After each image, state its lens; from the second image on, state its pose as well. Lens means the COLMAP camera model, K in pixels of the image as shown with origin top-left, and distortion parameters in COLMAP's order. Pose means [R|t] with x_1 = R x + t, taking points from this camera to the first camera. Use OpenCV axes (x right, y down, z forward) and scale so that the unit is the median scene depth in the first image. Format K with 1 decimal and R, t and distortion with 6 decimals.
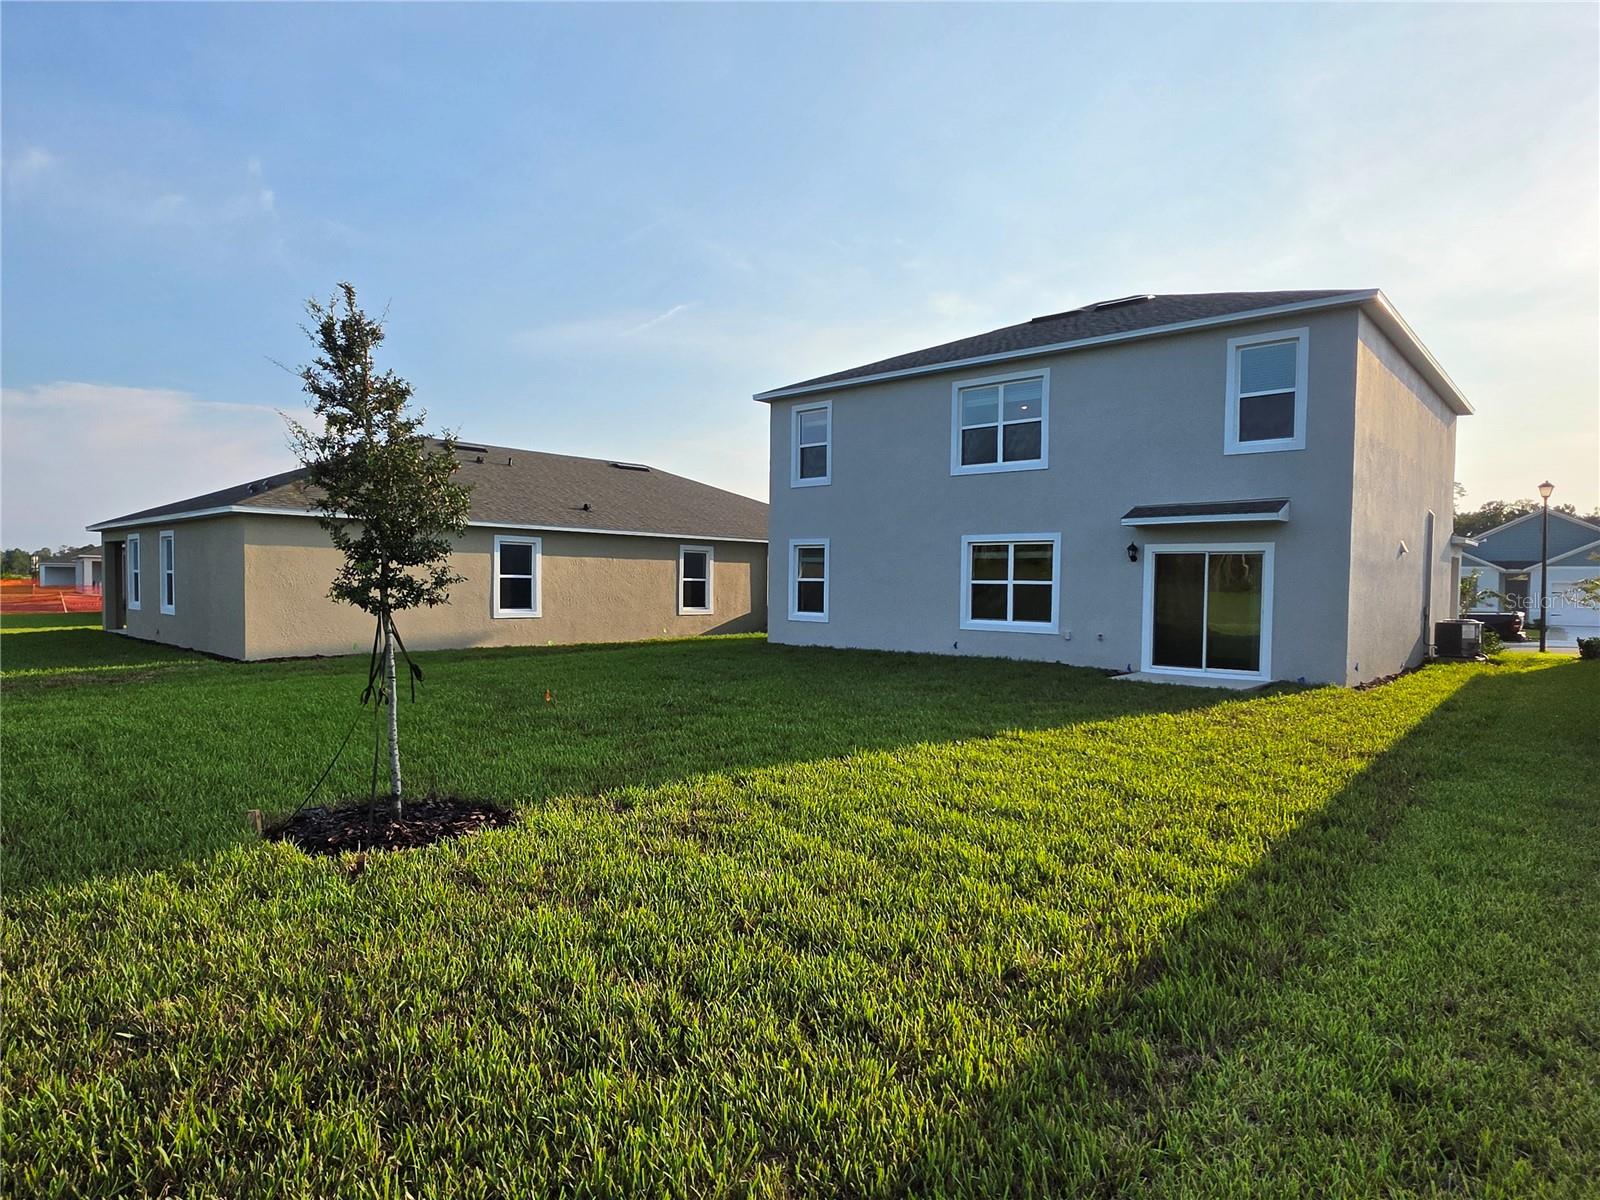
lens RADIAL K [[930.5, 0, 800.0], [0, 930.5, 600.0], [0, 0, 1]] dist [0.005016, 0.000079]
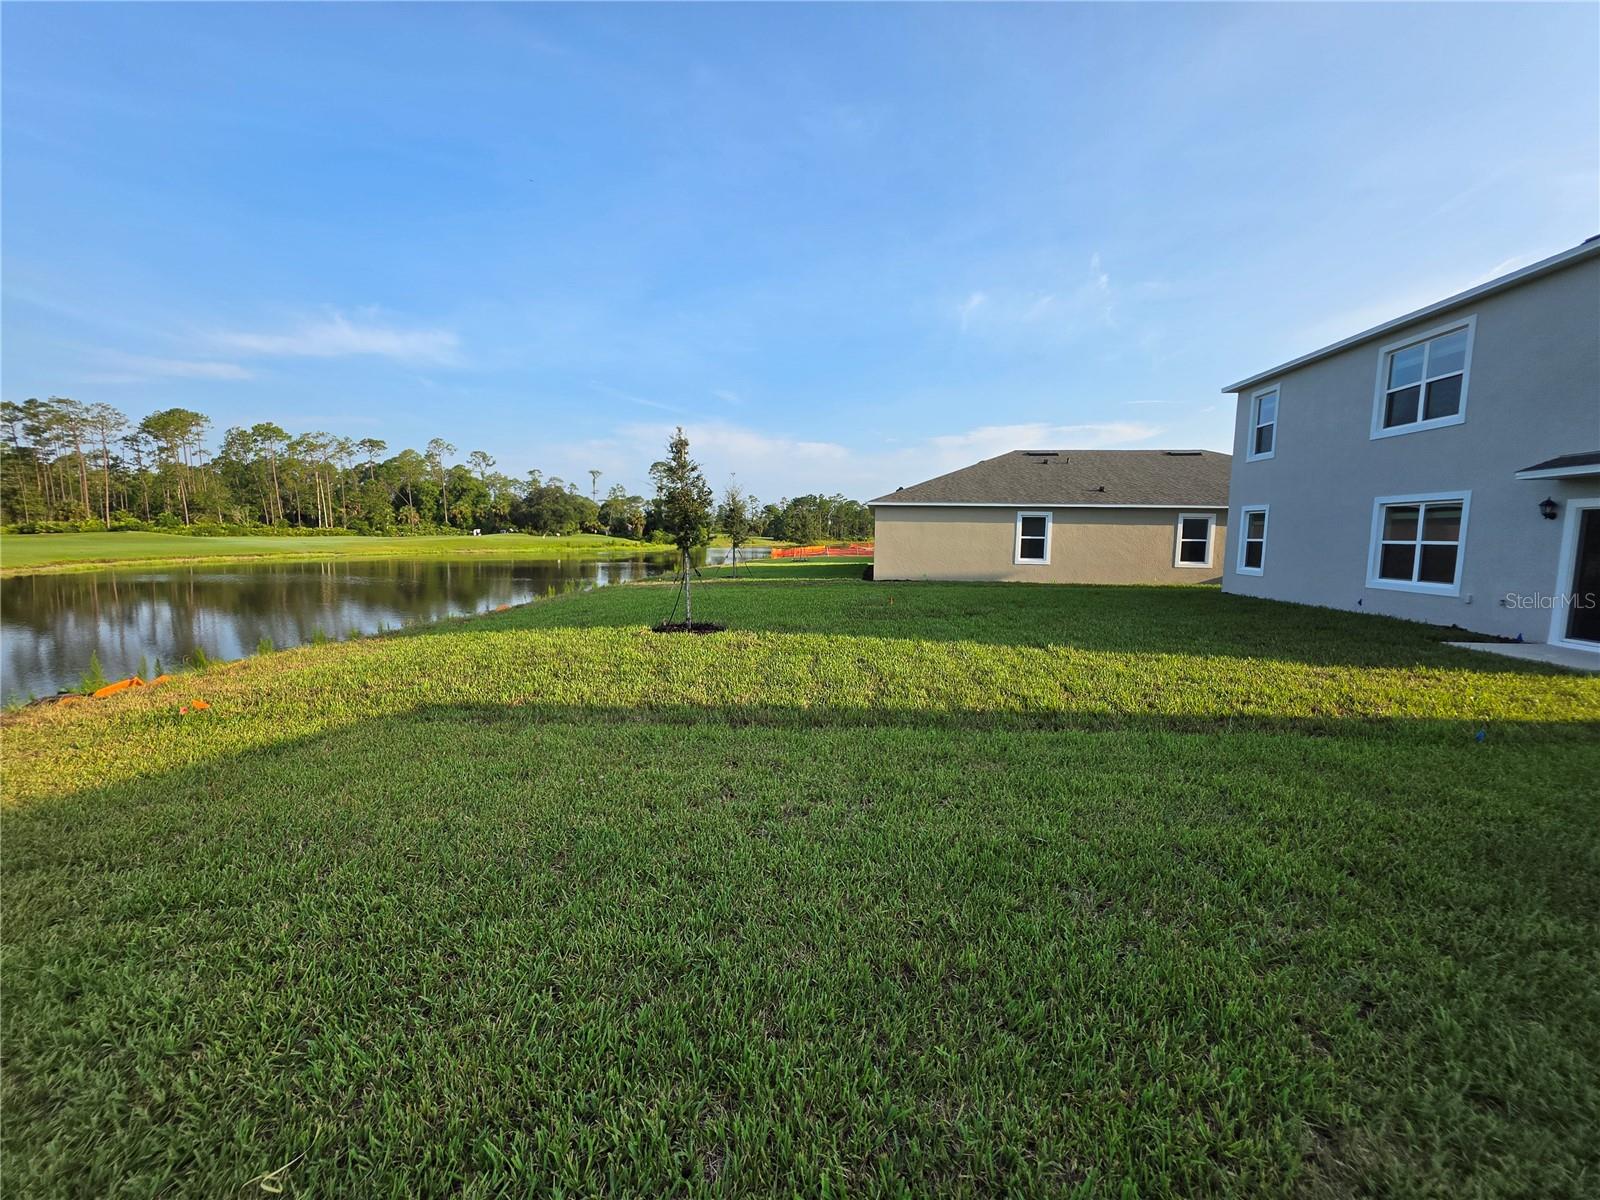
lens RADIAL K [[651.4, 0, 796.4], [0, 651.4, 595.5], [0, 0, 1]] dist [0.000438, 0.000358]
pose [[0.582136, 0.071447, -0.809946, 0.395420], [-0.022792, 0.997174, 0.071581, 0.002617], [0.812772, -0.023210, 0.582120, 0.048285]]
